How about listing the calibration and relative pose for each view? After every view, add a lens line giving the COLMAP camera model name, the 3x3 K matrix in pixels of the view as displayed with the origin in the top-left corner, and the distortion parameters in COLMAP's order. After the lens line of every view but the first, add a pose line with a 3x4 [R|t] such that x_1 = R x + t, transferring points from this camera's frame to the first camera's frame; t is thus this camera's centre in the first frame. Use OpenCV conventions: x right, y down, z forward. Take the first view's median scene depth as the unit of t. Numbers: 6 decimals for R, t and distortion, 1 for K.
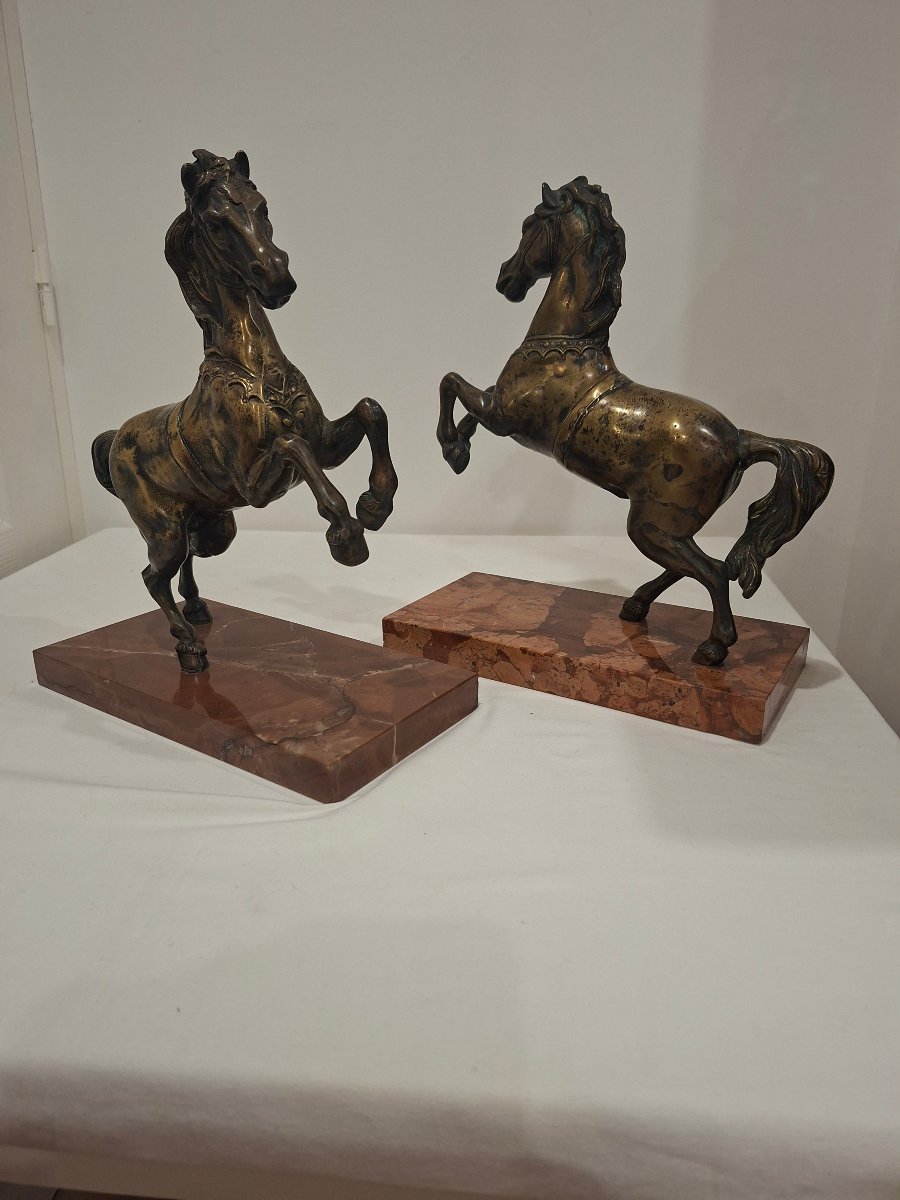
lens RADIAL K [[854.7, 0, 450.0], [0, 854.7, 600.0], [0, 0, 1]] dist [0.067566, -0.002957]
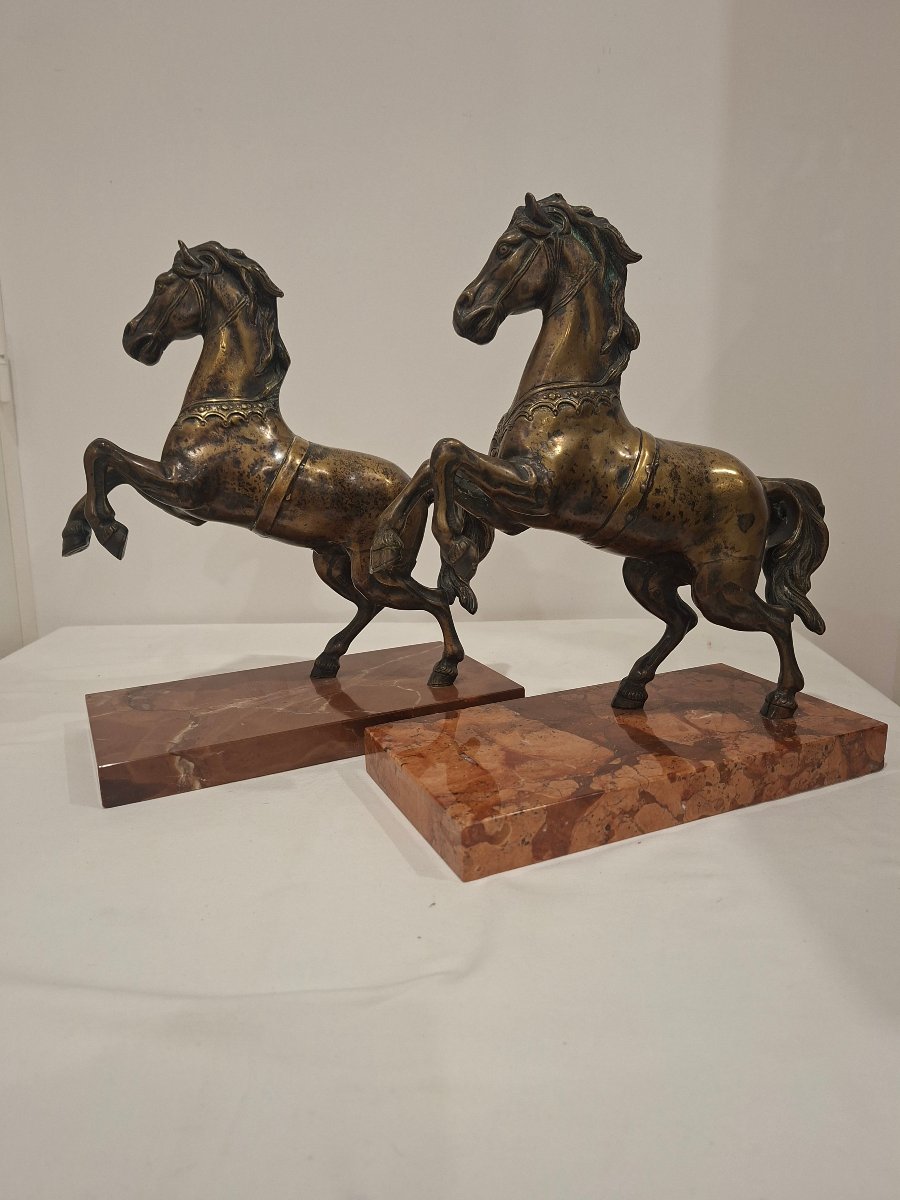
lens RADIAL K [[854.7, 0, 450.0], [0, 854.7, 600.0], [0, 0, 1]] dist [0.067566, -0.002957]
pose [[0.547357, -0.187131, 0.815710, -0.635508], [0.293176, 0.955793, 0.022541, -0.172520], [-0.783868, 0.226809, 0.578022, 0.696330]]
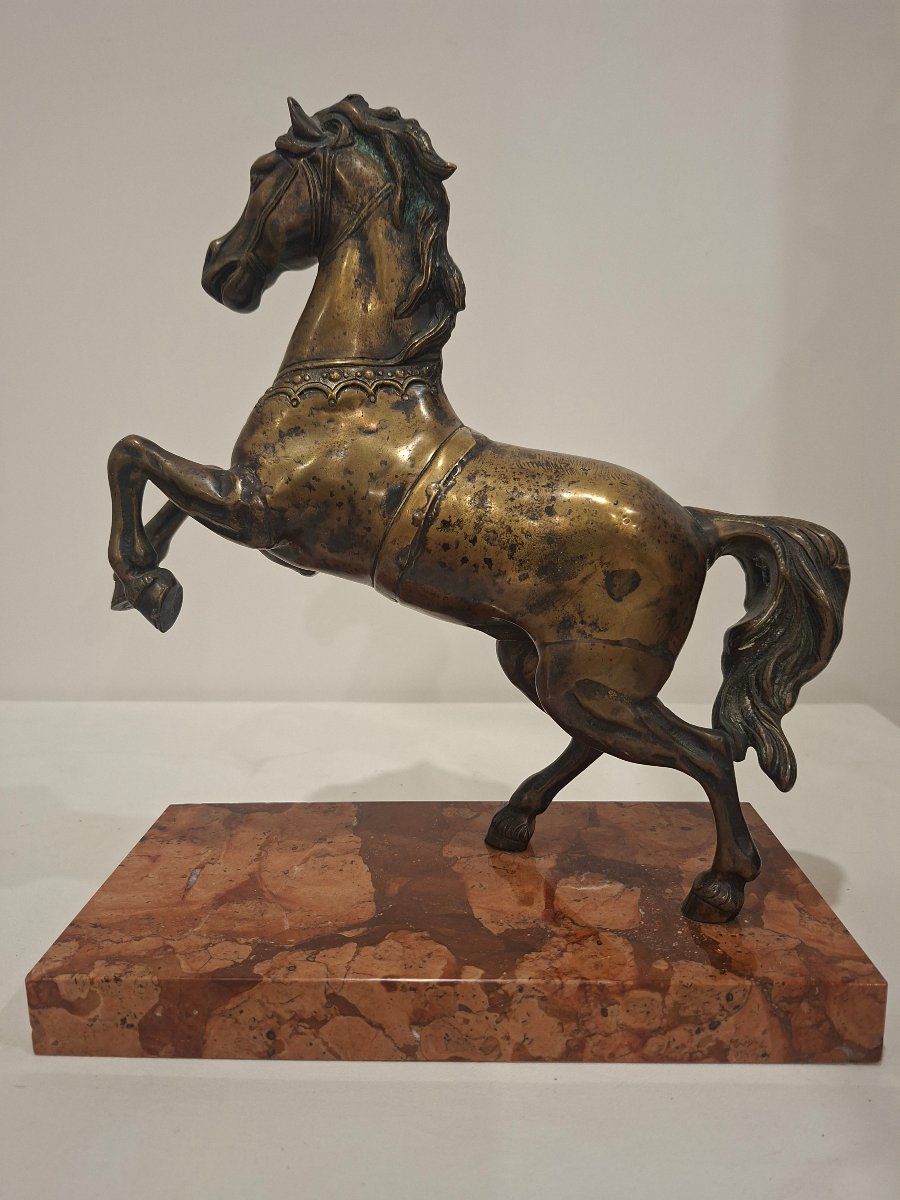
lens RADIAL K [[856.6, 0, 443.7], [0, 856.6, 584.9], [0, 0, 1]] dist [0.083339, -0.127993]
pose [[0.868921, -0.090804, 0.486550, -0.103470], [0.174199, 0.976237, -0.128904, -0.091787], [-0.463283, 0.196764, 0.864091, 0.545276]]
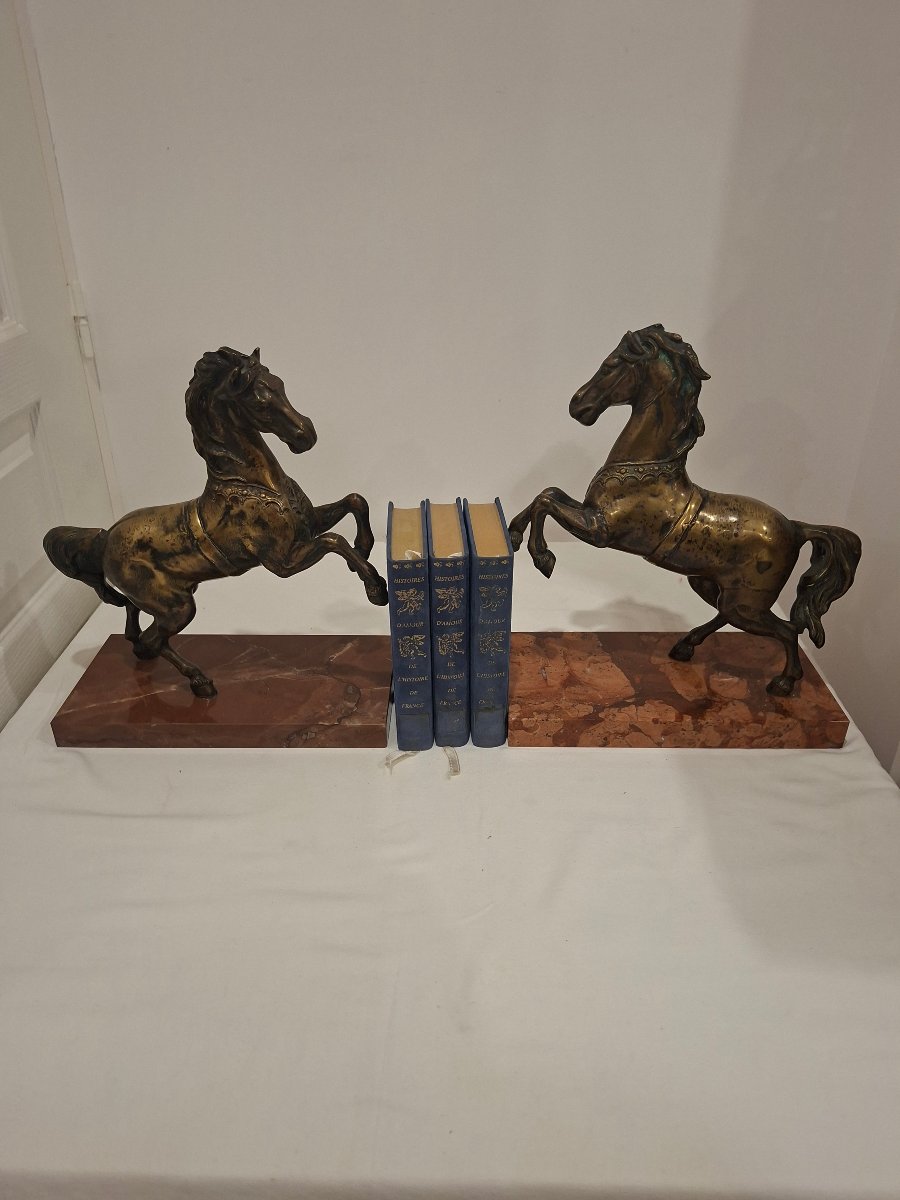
lens RADIAL K [[821.5, 0, 458.2], [0, 821.5, 591.2], [0, 0, 1]] dist [0.071203, -0.001491]
pose [[0.851736, -0.251782, 0.459512, -0.661165], [0.169874, 0.962303, 0.212405, -0.426316], [-0.495669, -0.102854, 0.862399, 0.153591]]
